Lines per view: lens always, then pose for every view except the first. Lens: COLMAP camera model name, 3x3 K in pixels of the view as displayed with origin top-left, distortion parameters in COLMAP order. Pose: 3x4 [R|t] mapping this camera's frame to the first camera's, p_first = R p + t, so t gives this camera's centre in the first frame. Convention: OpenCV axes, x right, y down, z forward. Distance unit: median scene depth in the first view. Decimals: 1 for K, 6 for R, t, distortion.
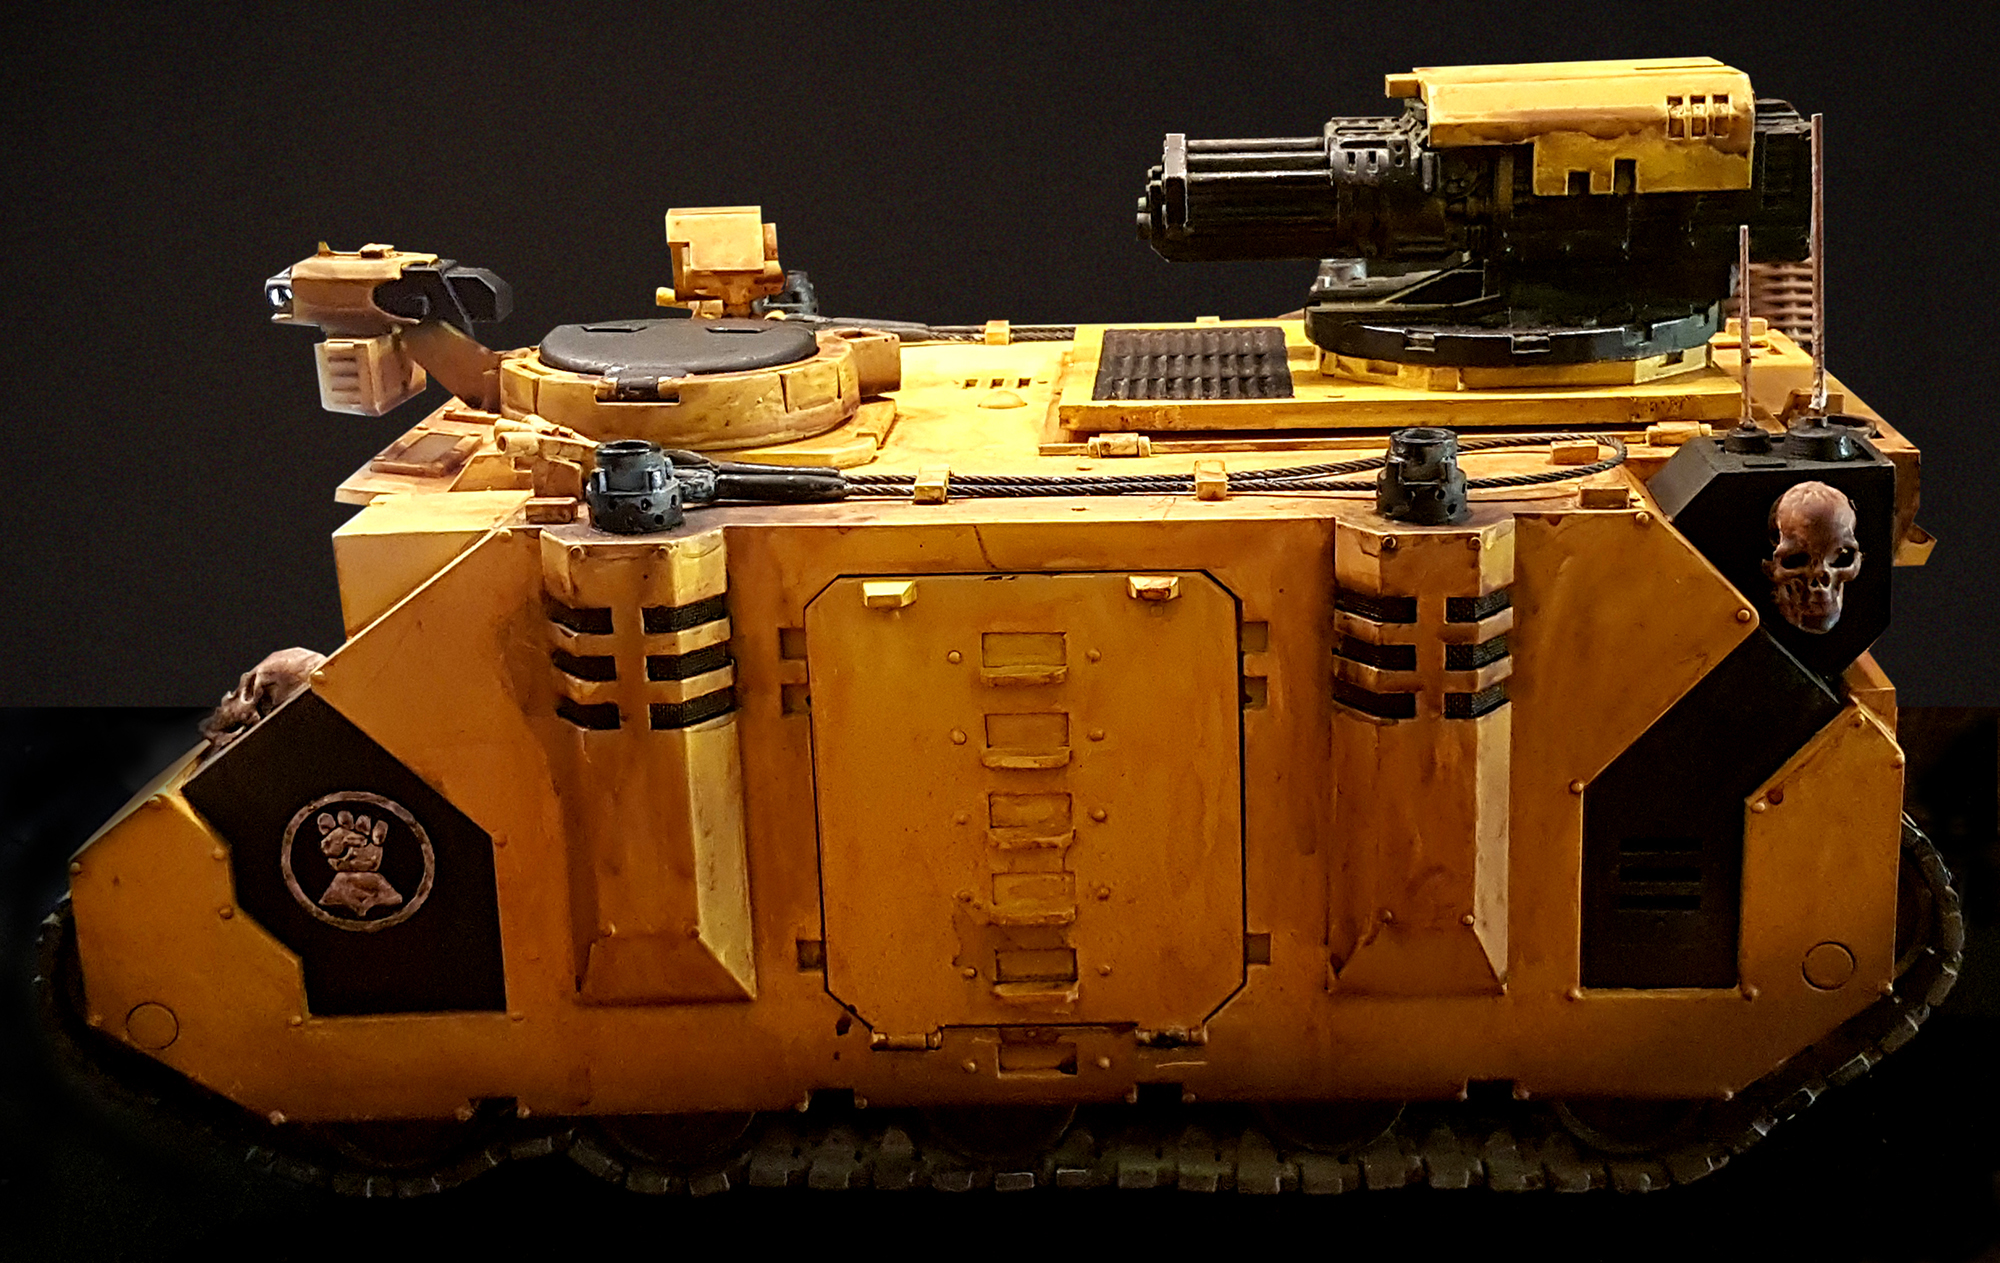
lens RADIAL K [[2579.5, 0, 1151.0], [0, 2579.5, 630.3], [0, 0, 1]] dist [0.300011, -0.566614]
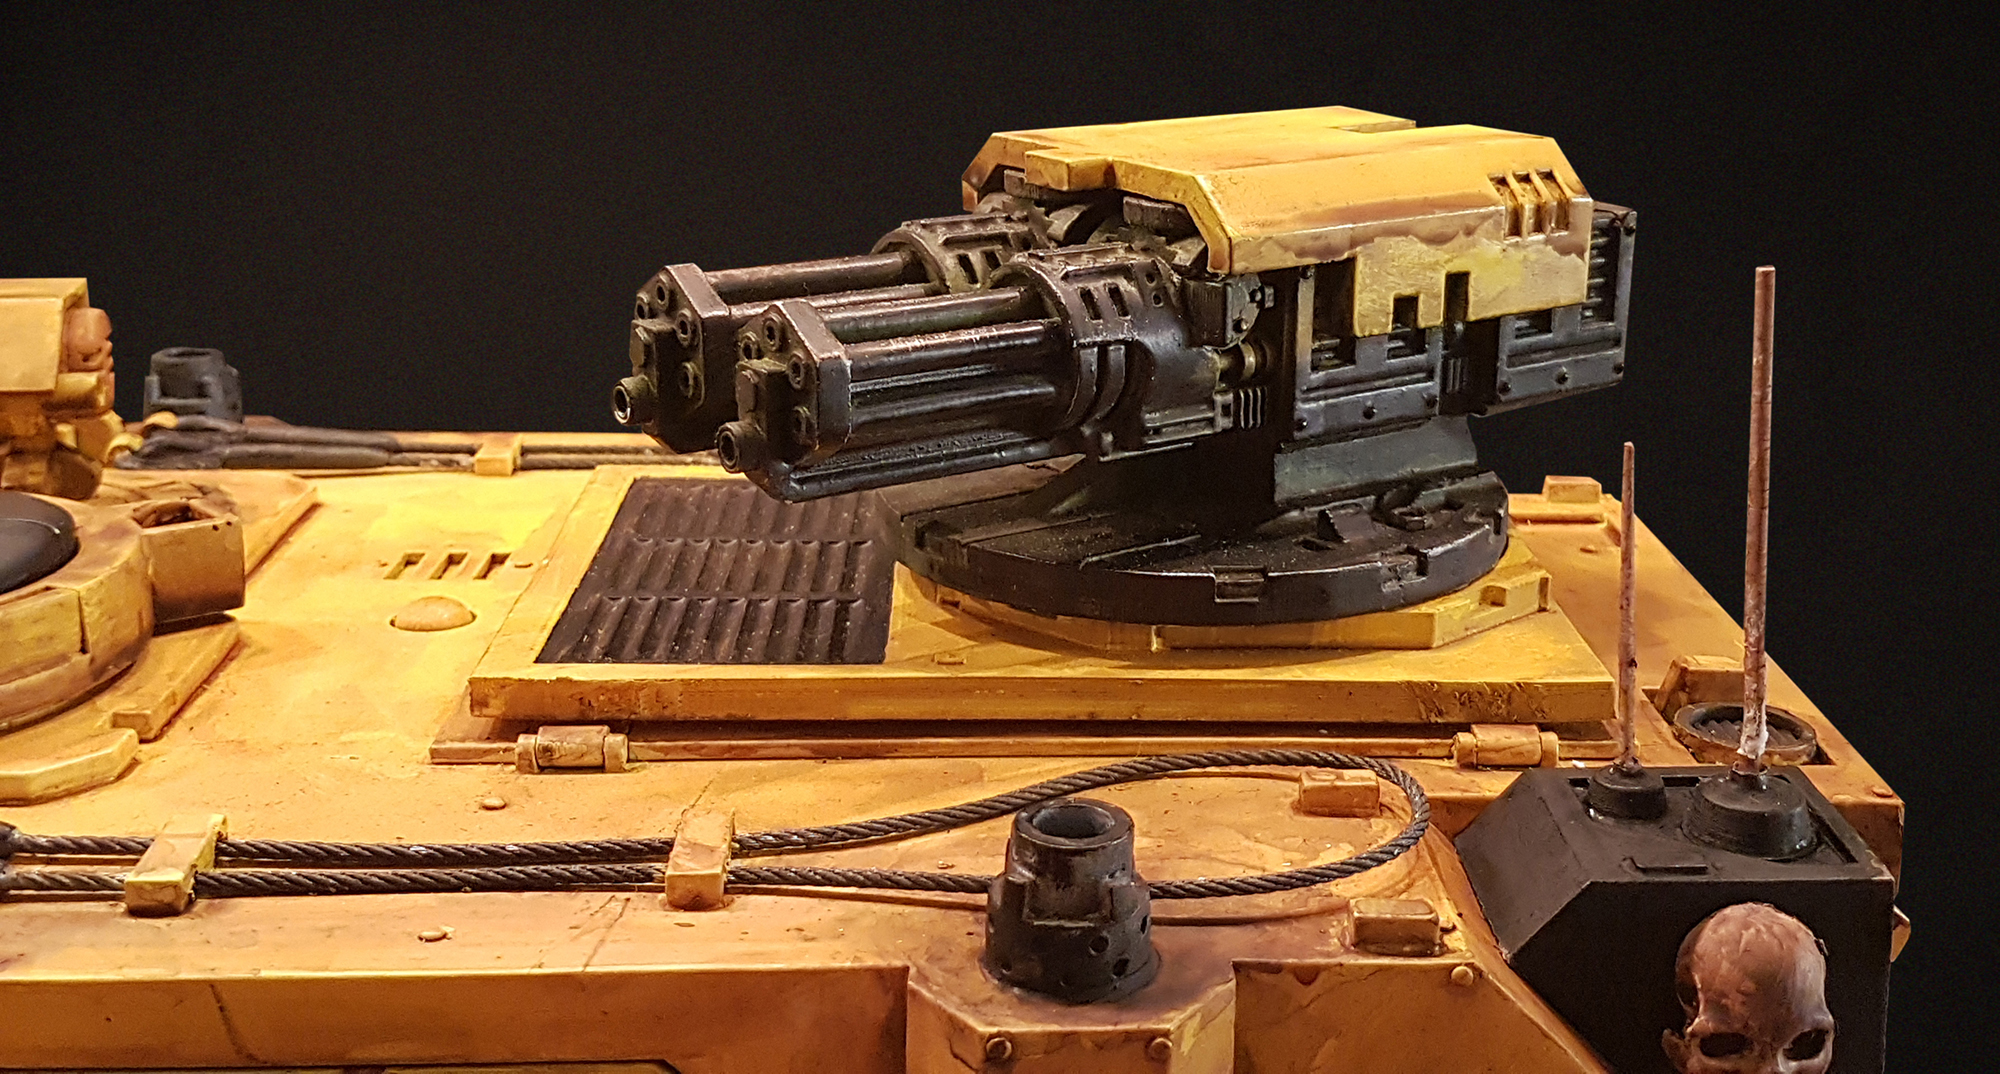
lens RADIAL K [[2398.8, 0, 1108.1], [0, 2398.8, 470.0], [0, 0, 1]] dist [0.295634, -0.650149]
pose [[0.996804, 0.023540, 0.076336, 0.068504], [-0.021612, 0.999429, -0.025988, -0.129785], [-0.076905, 0.024255, 0.996743, 0.466973]]
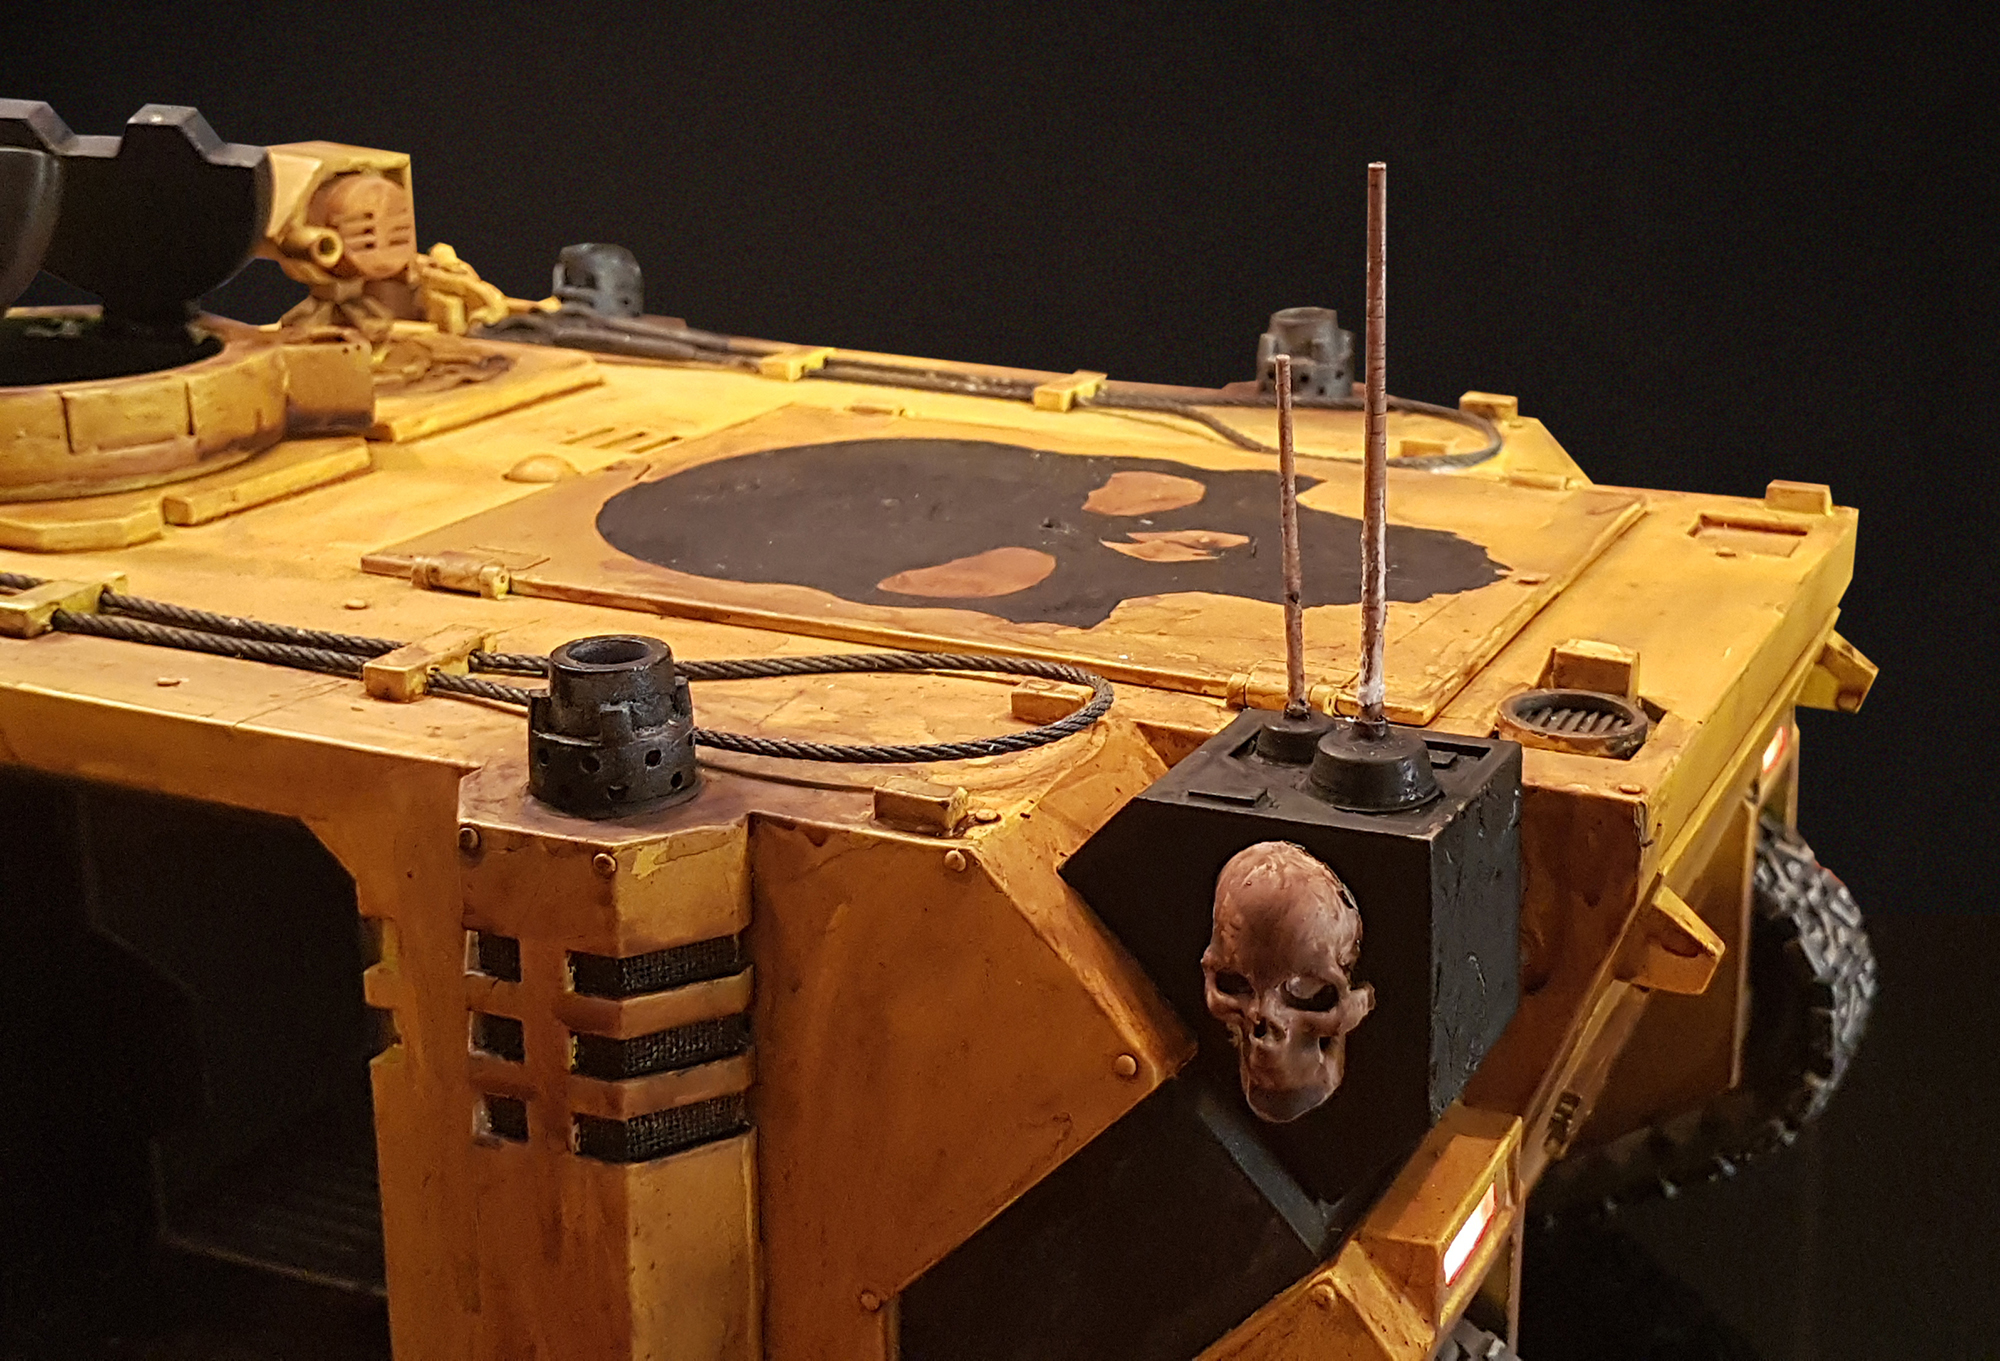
lens RADIAL K [[2651.0, 0, 1216.3], [0, 2651.0, 683.8], [0, 0, 1]] dist [0.316561, -0.796931]
pose [[0.929726, 0.151776, -0.335520, 0.404925], [-0.140462, 0.988392, 0.057890, -0.115221], [0.340412, -0.006694, 0.940253, 0.470328]]
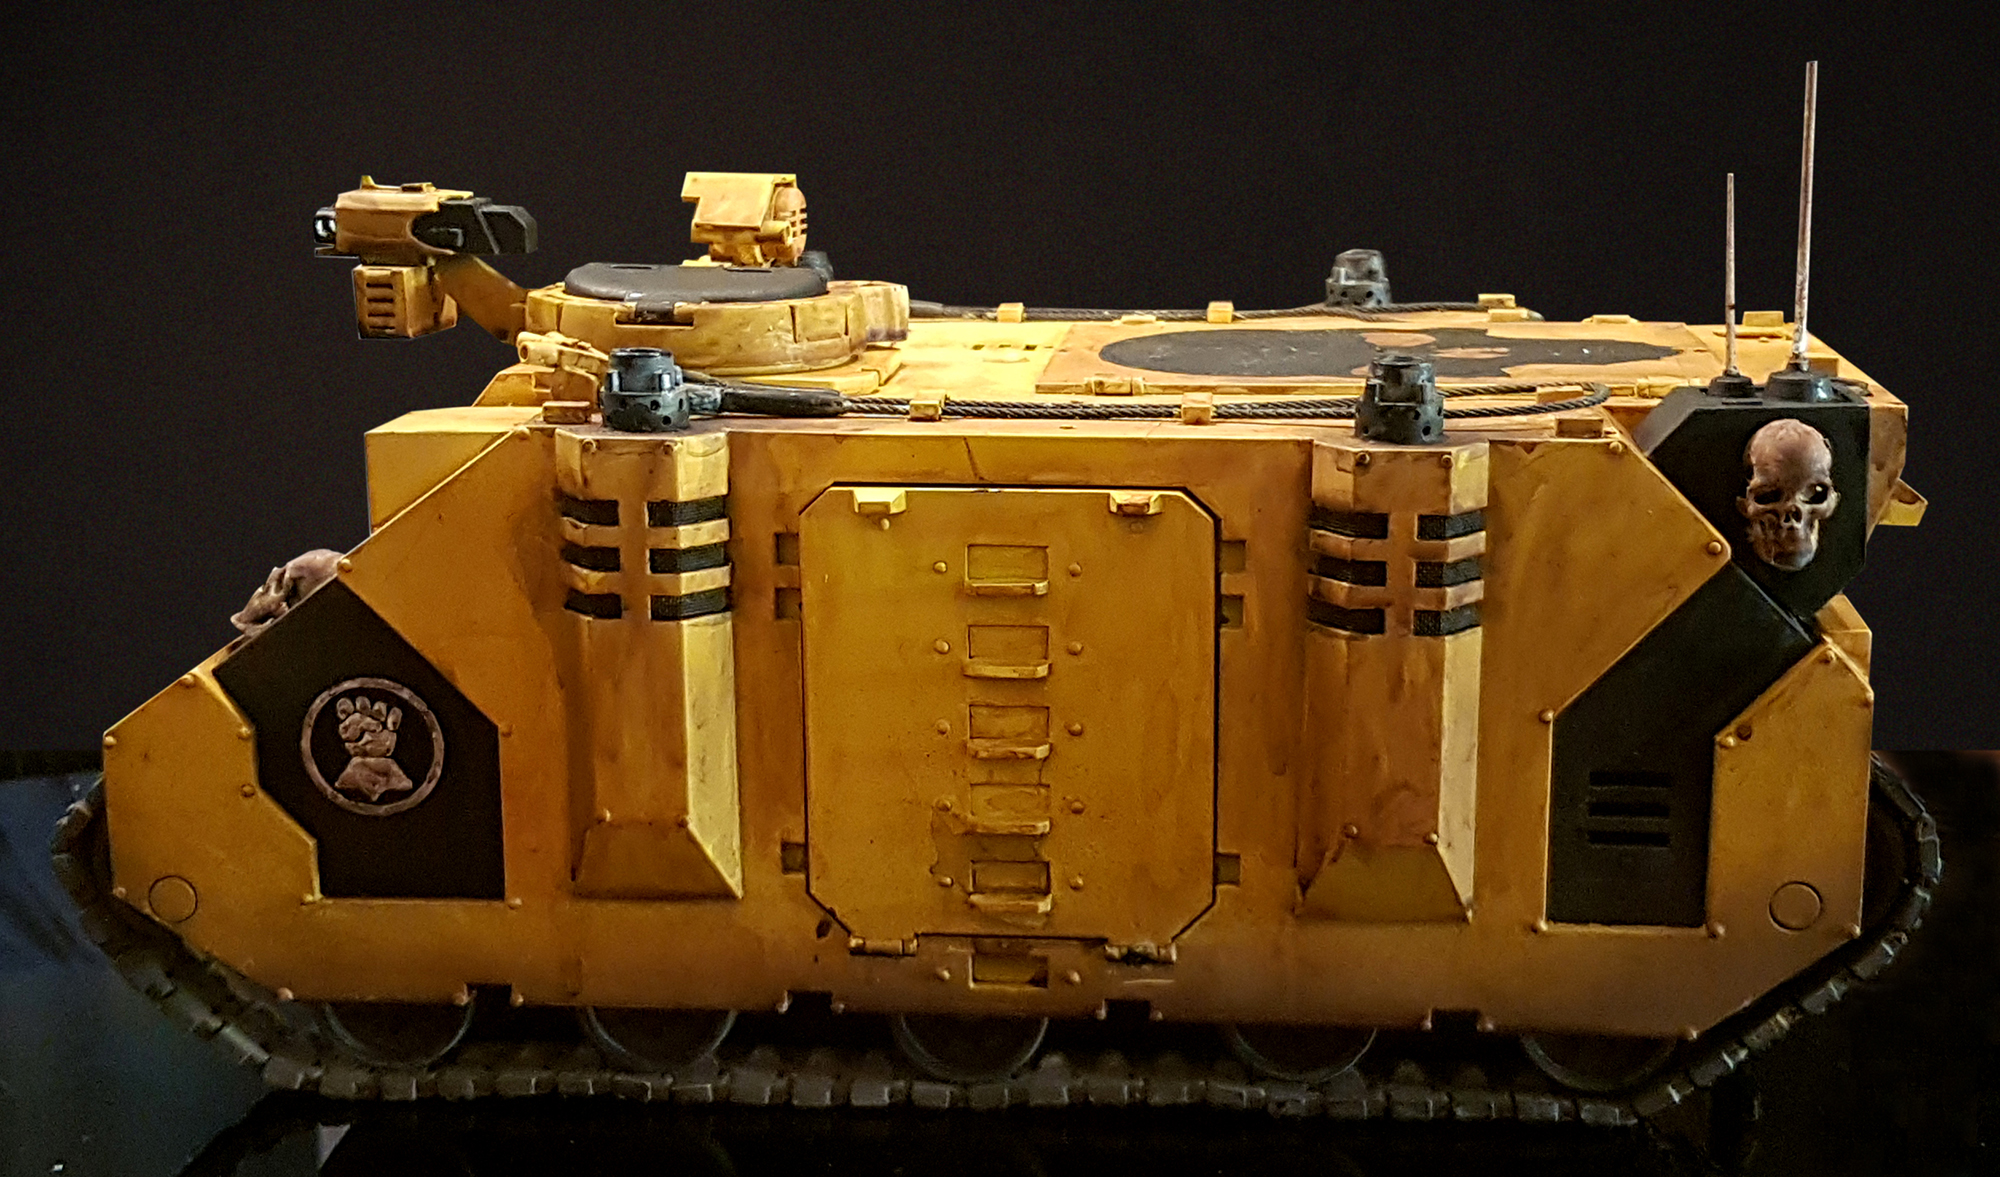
lens RADIAL K [[2820.0, 0, 1041.7], [0, 2820.0, 665.4], [0, 0, 1]] dist [0.248455, -0.030724]
pose [[0.997346, 0.035238, -0.063706, 0.036627], [-0.038464, 0.998002, -0.050135, 0.102512], [0.061812, 0.052452, 0.996709, -0.119318]]
